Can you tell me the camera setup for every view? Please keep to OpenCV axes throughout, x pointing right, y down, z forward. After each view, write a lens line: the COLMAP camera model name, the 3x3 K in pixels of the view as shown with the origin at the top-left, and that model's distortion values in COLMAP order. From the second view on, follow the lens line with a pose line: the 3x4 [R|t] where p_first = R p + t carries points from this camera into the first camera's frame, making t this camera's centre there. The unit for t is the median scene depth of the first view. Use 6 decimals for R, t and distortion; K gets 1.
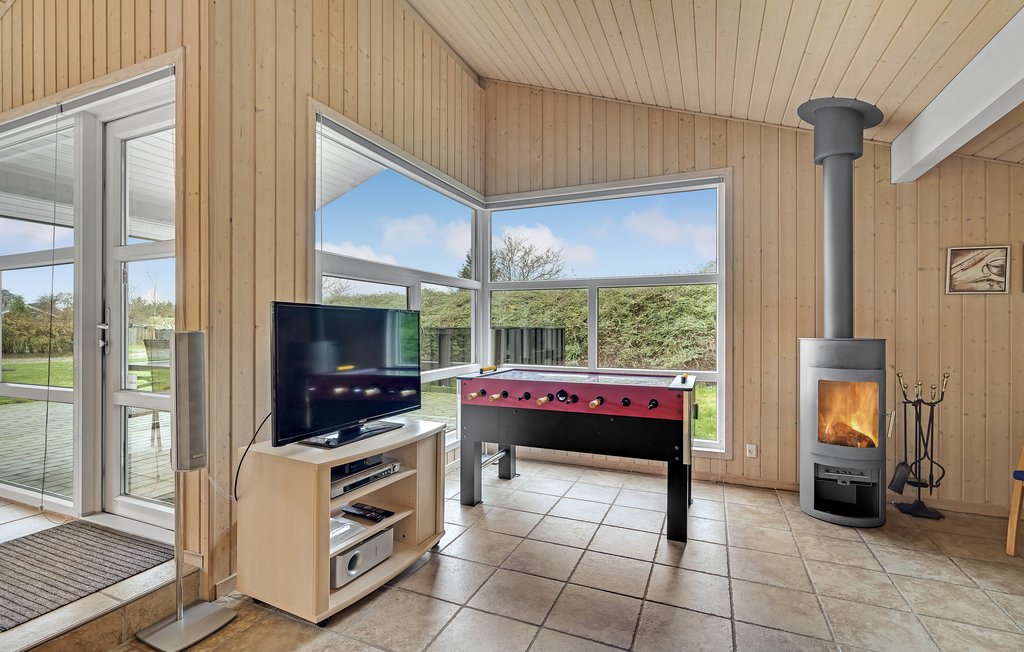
lens RADIAL K [[472.2, 0, 520.6], [0, 472.2, 326.3], [0, 0, 1]] dist [-0.010844, 0.004313]
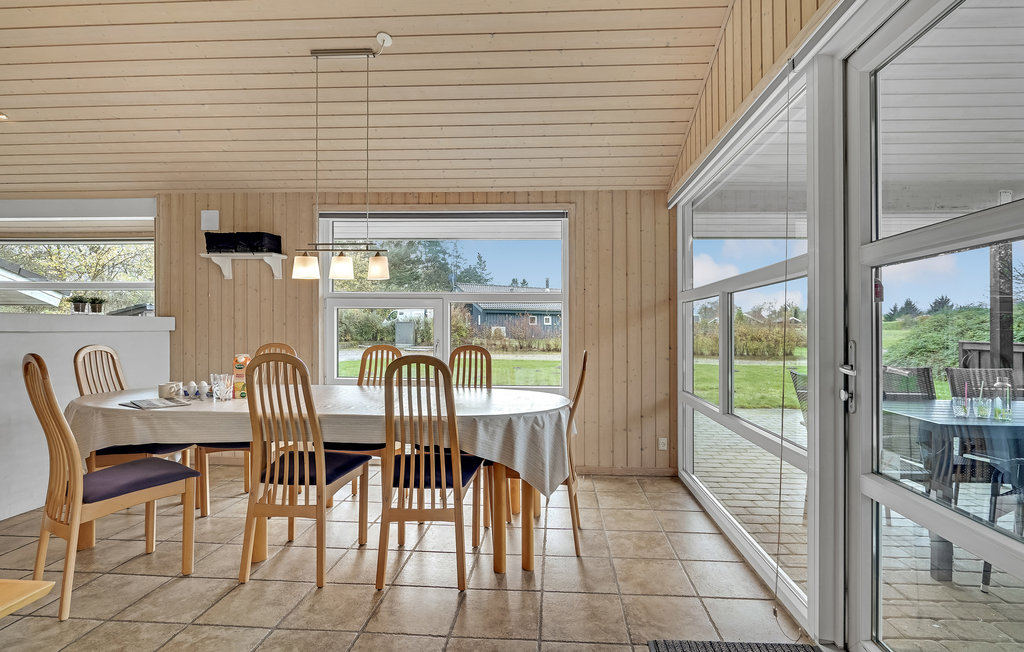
lens RADIAL K [[519.4, 0, 509.4], [0, 519.4, 327.7], [0, 0, 1]] dist [-0.008918, 0.001492]
pose [[0.297946, -0.001809, -0.954581, -0.337347], [0.002334, 0.999997, -0.001166, -0.057507], [0.954580, -0.001881, 0.297949, 0.334320]]
